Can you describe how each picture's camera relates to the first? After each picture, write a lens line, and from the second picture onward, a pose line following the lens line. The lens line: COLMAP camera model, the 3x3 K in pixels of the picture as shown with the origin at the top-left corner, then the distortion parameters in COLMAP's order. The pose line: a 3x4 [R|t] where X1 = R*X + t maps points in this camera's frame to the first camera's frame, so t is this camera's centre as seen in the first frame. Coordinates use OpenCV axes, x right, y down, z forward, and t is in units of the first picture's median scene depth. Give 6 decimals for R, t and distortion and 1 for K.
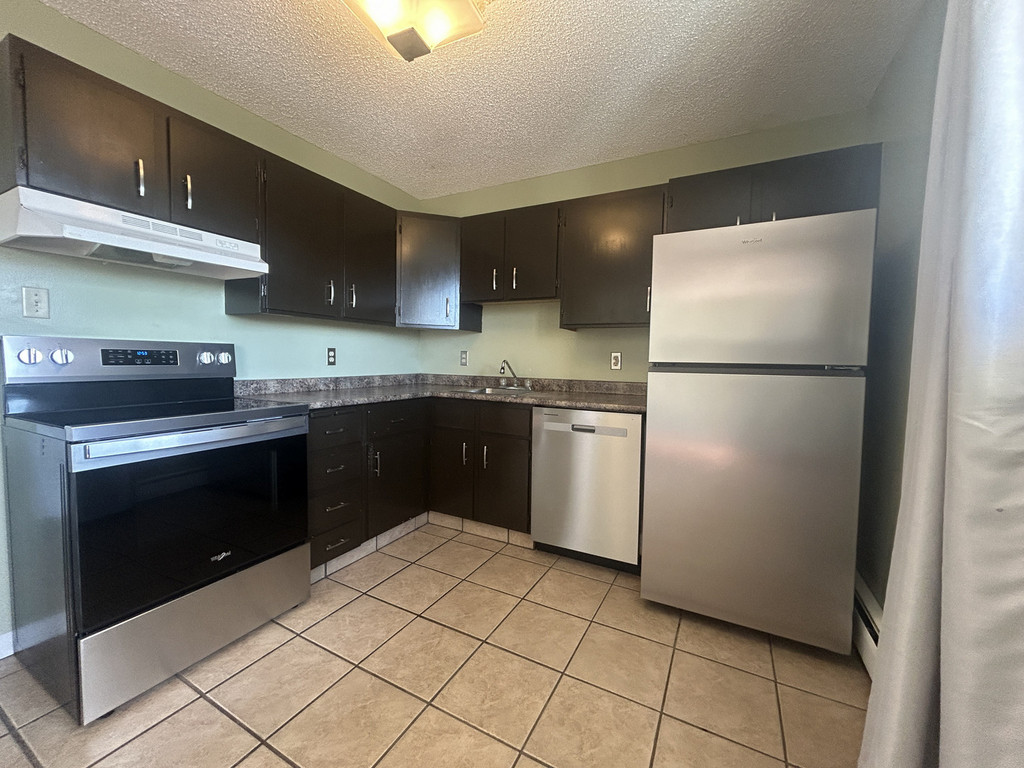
lens RADIAL K [[412.9, 0, 512.0], [0, 412.9, 384.0], [0, 0, 1]] dist [0.009768, 0.000103]
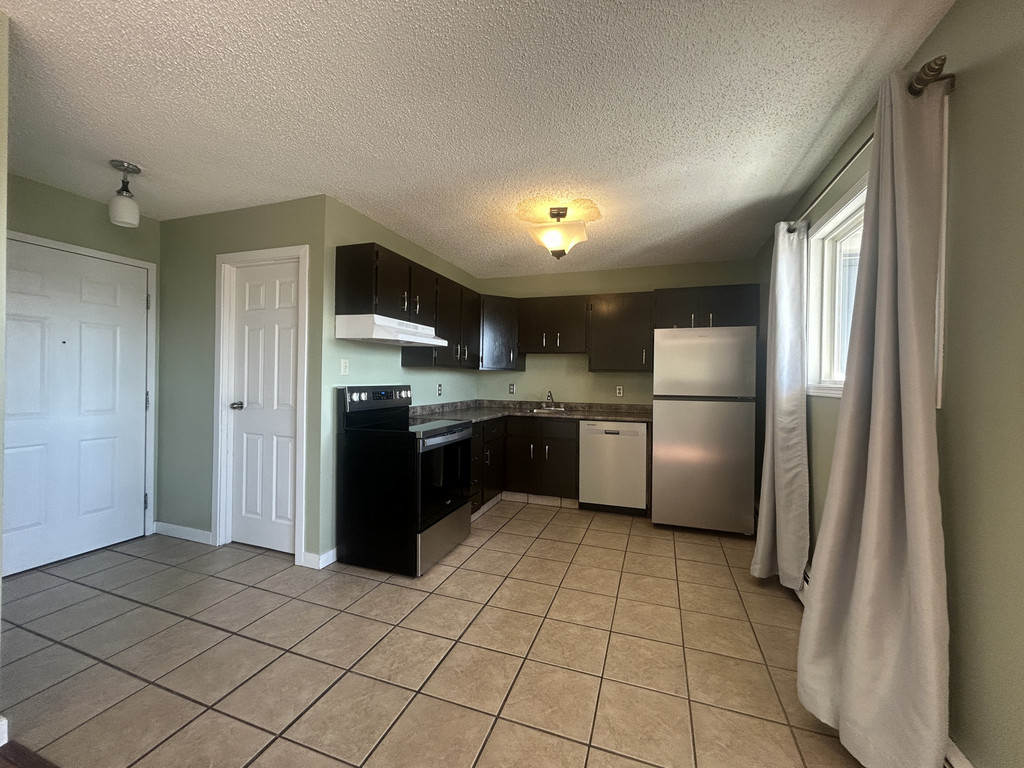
lens RADIAL K [[410.0, 0, 512.0], [0, 410.0, 384.0], [0, 0, 1]] dist [-0.000917, -0.000135]
pose [[0.989048, -0.006028, 0.147473, -0.474087], [0.012607, 0.998964, -0.043720, -0.023272], [-0.147056, 0.045101, 0.988099, -0.614408]]
